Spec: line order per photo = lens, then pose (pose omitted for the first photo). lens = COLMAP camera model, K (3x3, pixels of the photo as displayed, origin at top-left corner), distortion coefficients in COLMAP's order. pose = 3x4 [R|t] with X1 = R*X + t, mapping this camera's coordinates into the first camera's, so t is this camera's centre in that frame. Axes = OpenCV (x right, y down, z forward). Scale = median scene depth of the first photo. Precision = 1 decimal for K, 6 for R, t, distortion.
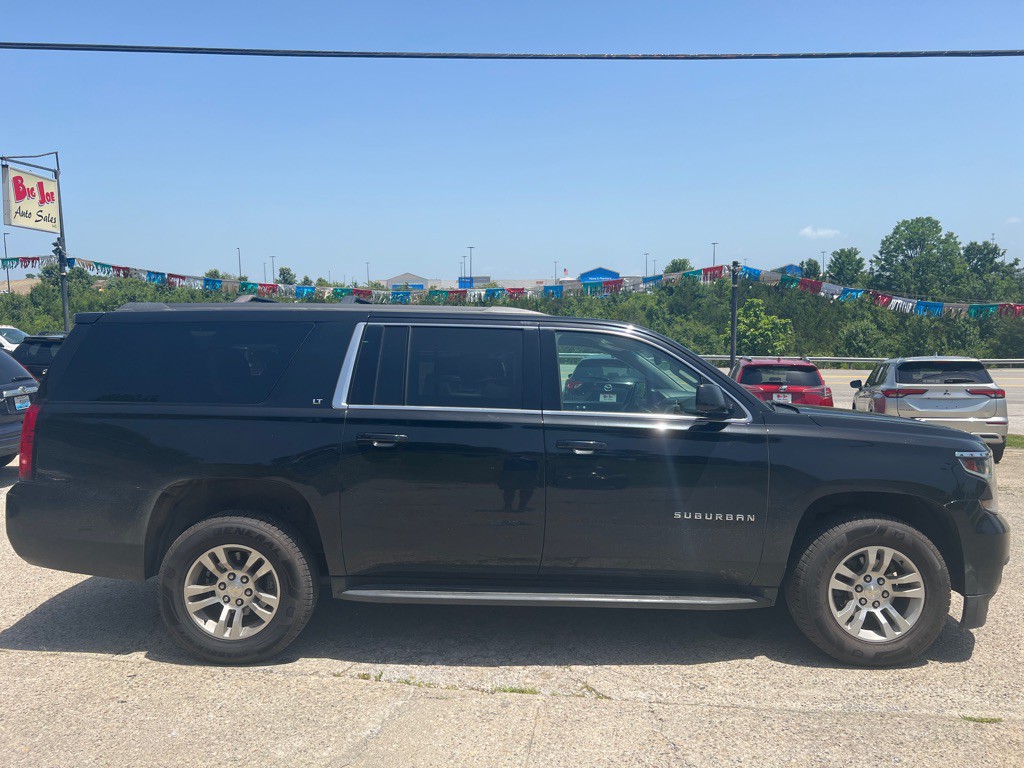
lens RADIAL K [[778.8, 0, 508.2], [0, 778.8, 377.1], [0, 0, 1]] dist [0.027555, -0.027218]
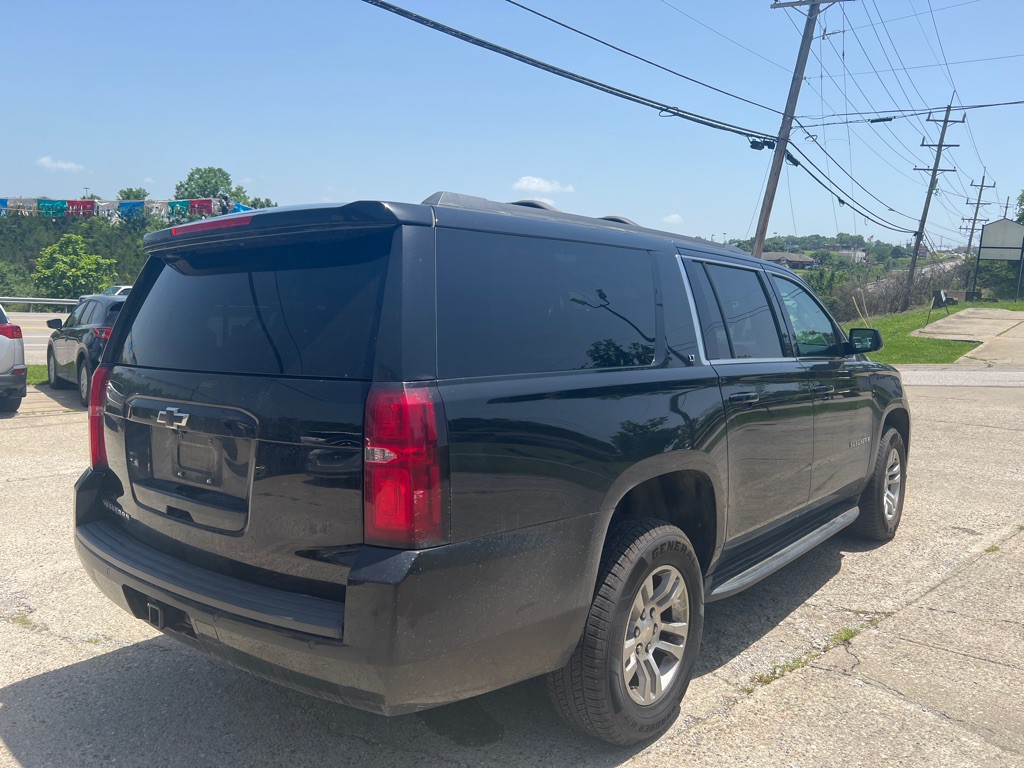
lens RADIAL K [[778.8, 0, 499.2], [0, 778.8, 393.9], [0, 0, 1]] dist [0.027555, -0.027218]
pose [[0.626006, -0.075221, 0.776182, -0.085161], [0.004690, 0.995682, 0.092711, -0.000529], [-0.779804, -0.054397, 0.623656, 0.060425]]
